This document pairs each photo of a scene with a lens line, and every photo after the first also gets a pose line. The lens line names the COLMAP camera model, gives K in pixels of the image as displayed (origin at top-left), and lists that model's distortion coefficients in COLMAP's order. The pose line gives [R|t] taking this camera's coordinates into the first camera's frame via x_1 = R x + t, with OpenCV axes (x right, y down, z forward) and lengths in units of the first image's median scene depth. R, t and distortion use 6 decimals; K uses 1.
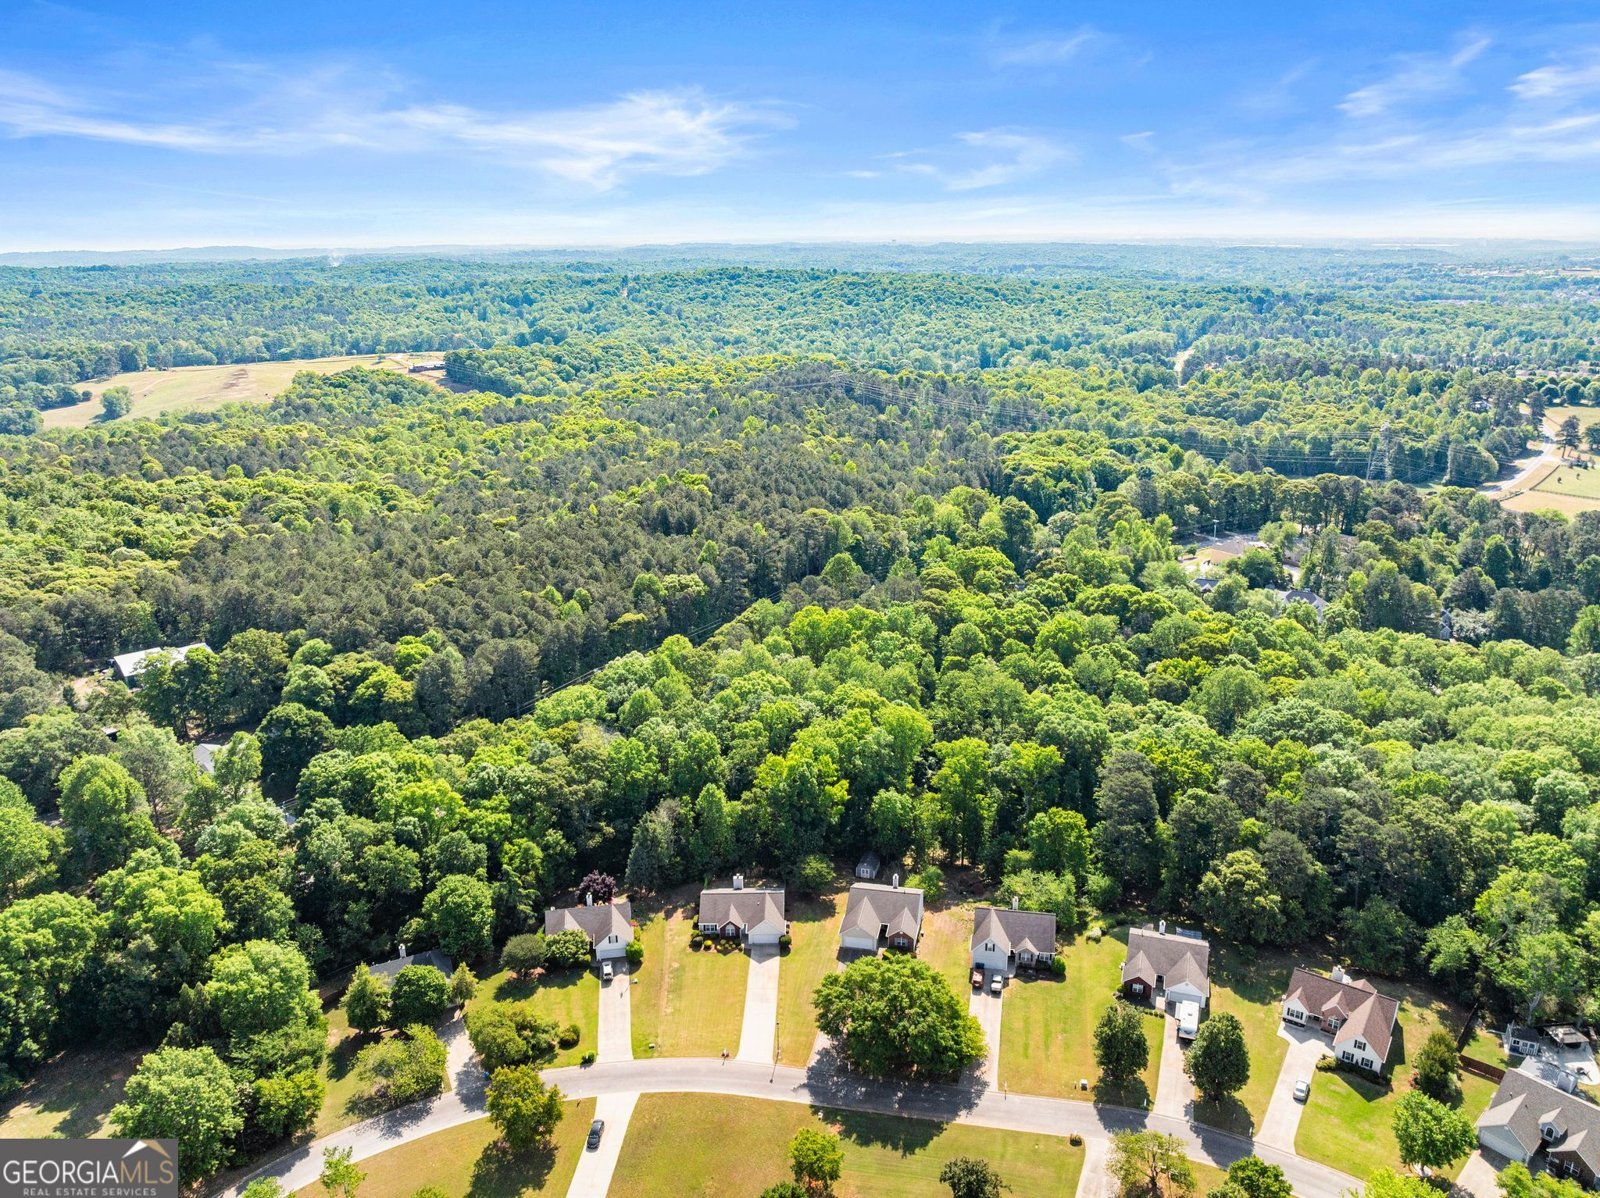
lens RADIAL K [[1144.0, 0, 800.0], [0, 1144.0, 599.0], [0, 0, 1]] dist [-0.040120, 0.003589]
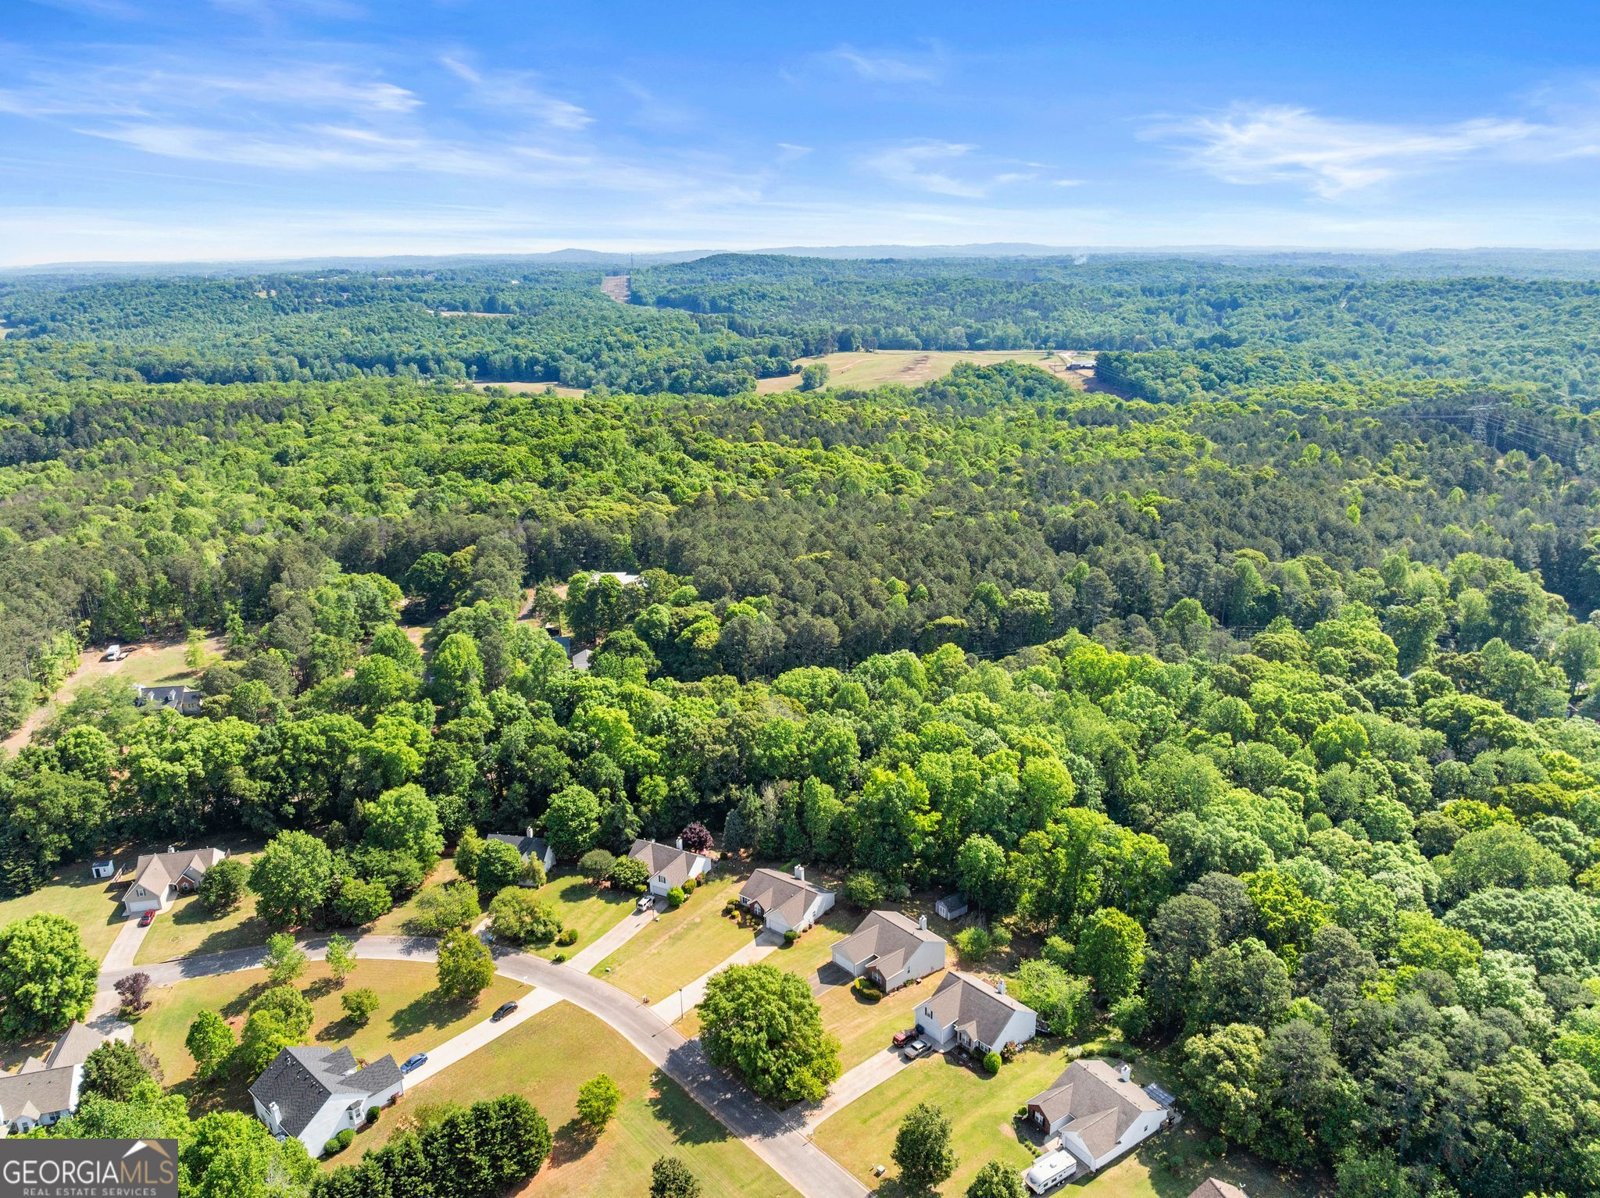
lens RADIAL K [[1144.0, 0, 800.0], [0, 1144.0, 599.0], [0, 0, 1]] dist [-0.040120, 0.003589]
pose [[0.792474, 0.180653, -0.582537, 0.525317], [-0.179900, 0.981868, 0.059758, -0.061855], [0.582770, 0.057441, 0.810605, 0.144619]]
